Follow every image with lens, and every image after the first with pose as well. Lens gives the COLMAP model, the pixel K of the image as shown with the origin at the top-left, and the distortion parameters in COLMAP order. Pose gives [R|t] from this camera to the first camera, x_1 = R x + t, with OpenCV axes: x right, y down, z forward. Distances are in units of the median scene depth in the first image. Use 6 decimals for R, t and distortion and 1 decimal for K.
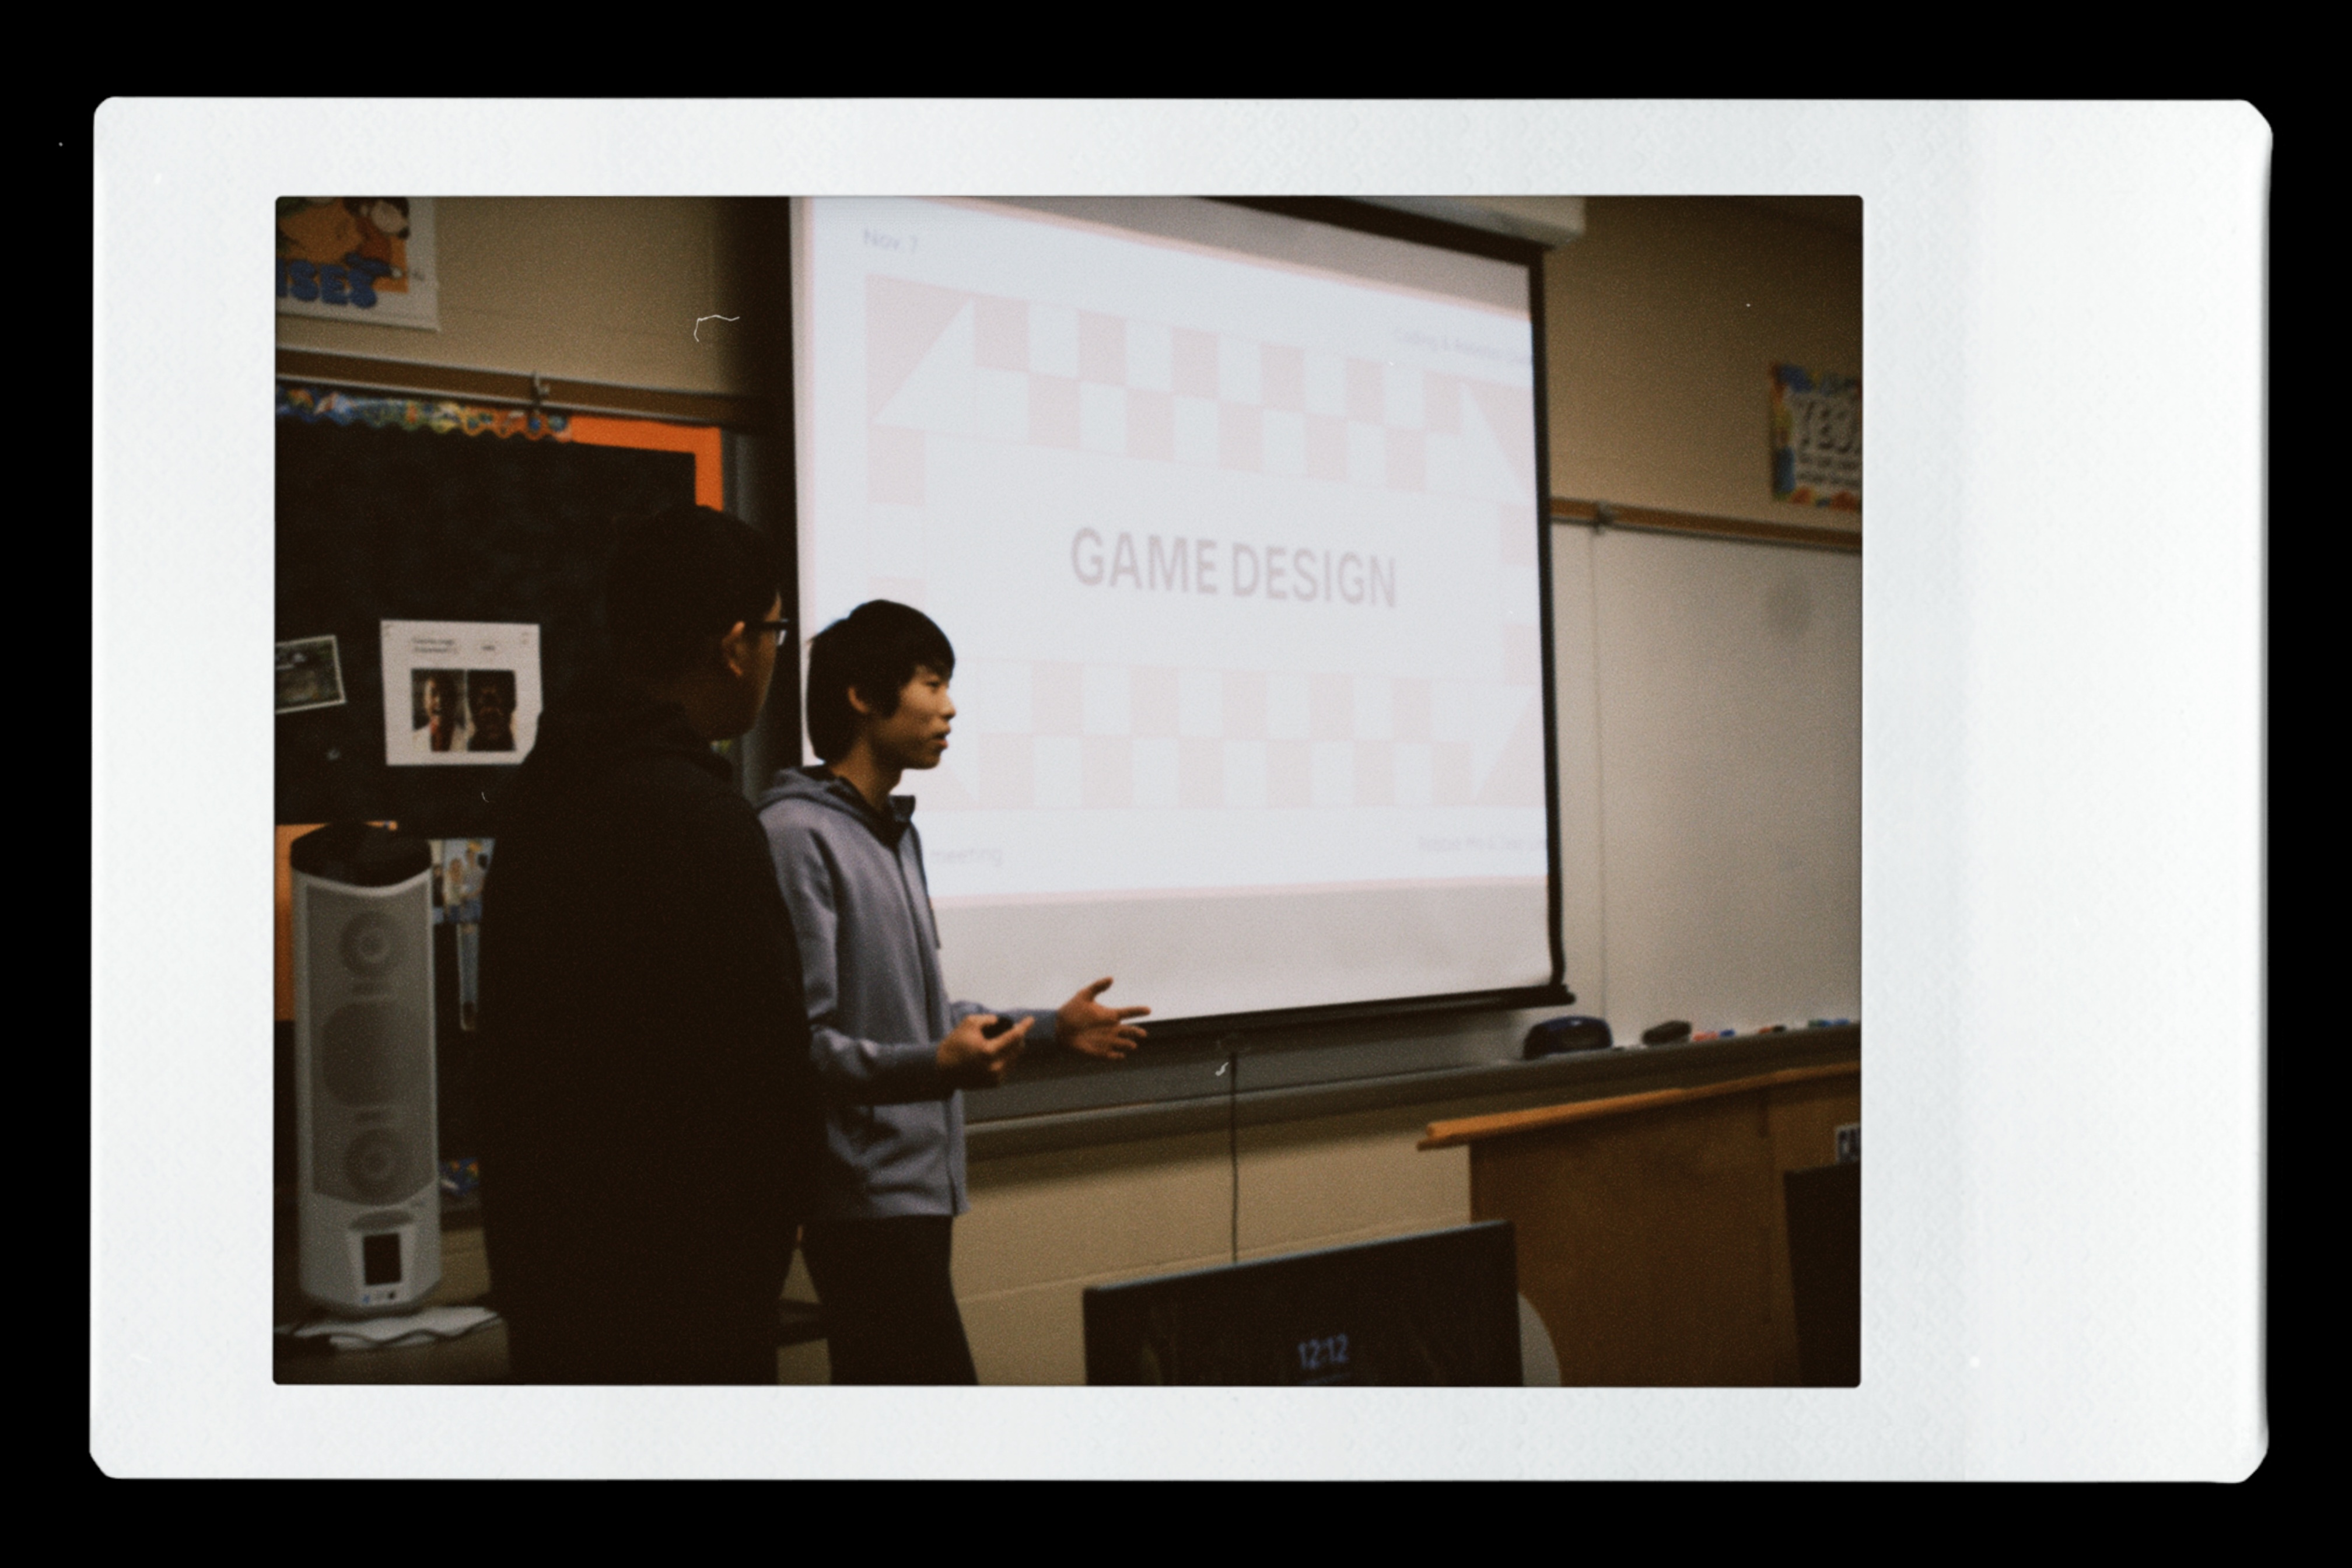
lens RADIAL K [[4756.6, 0, 1176.6], [0, 4756.6, 791.8], [0, 0, 1]] dist [0.074102, 0.000000]
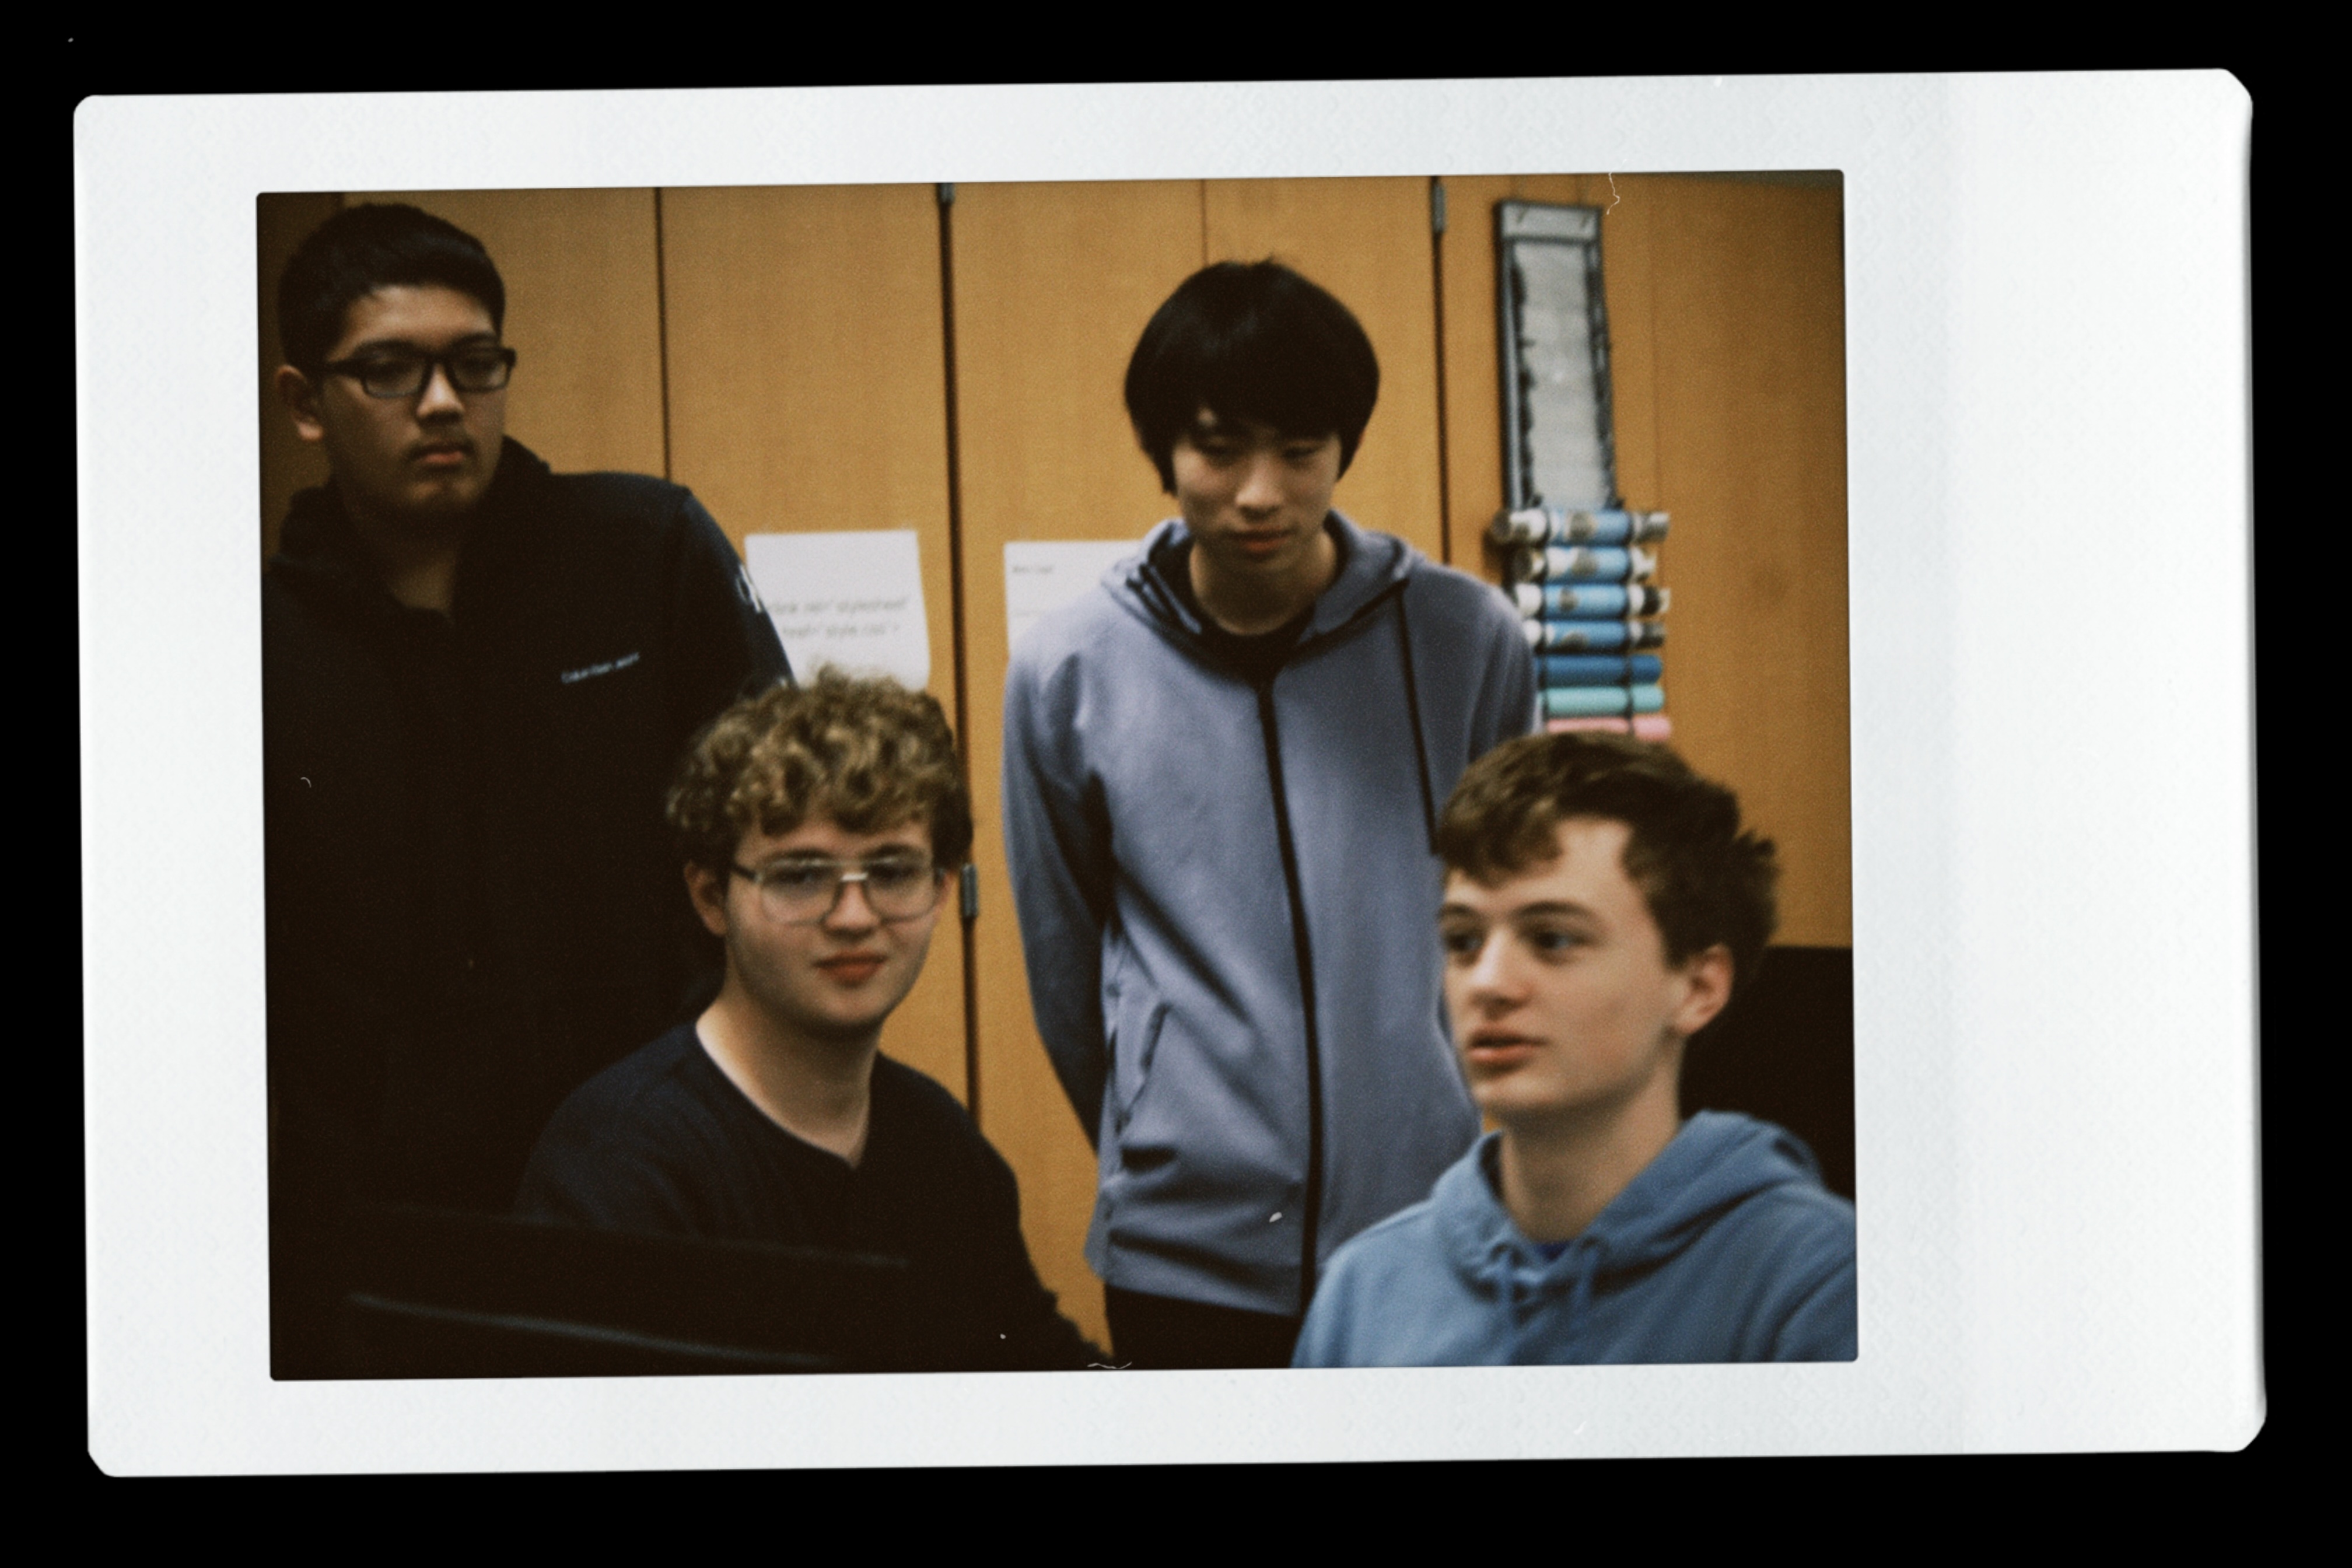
lens RADIAL K [[5977.7, 0, 1175.4], [0, 5977.7, 777.5], [0, 0, 1]] dist [0.118213, 0.000000]
pose [[0.999903, -0.013930, 0.000272, 0.001689], [0.013929, 0.999898, 0.003300, -0.003689], [-0.000318, -0.003296, 0.999995, -0.256768]]
